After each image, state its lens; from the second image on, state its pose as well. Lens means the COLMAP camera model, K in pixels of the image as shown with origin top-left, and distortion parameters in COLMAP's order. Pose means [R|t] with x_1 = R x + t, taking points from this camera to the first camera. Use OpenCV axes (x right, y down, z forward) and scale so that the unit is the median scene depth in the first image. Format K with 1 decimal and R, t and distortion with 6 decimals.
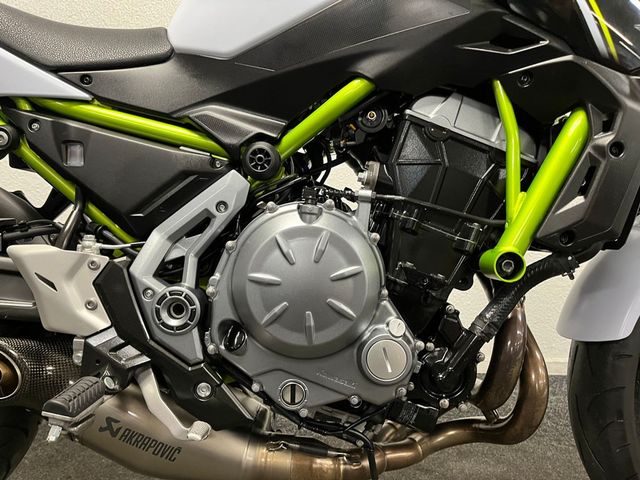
lens RADIAL K [[494.4, 0, 324.8], [0, 494.4, 237.9], [0, 0, 1]] dist [0.066307, -0.050489]
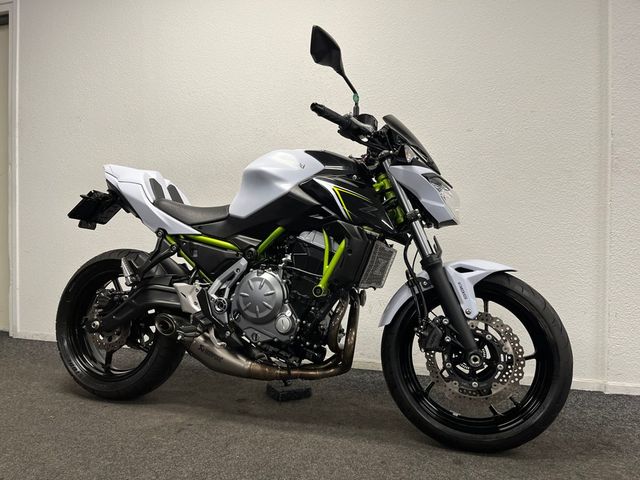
lens RADIAL K [[495.3, 0, 320.0], [0, 495.3, 240.0], [0, 0, 1]] dist [0.061830, -0.003495]
pose [[0.945683, -0.017032, -0.324644, 1.196387], [-0.023911, 0.992277, -0.121712, 0.101550], [0.324210, 0.122864, 0.937972, -1.583559]]
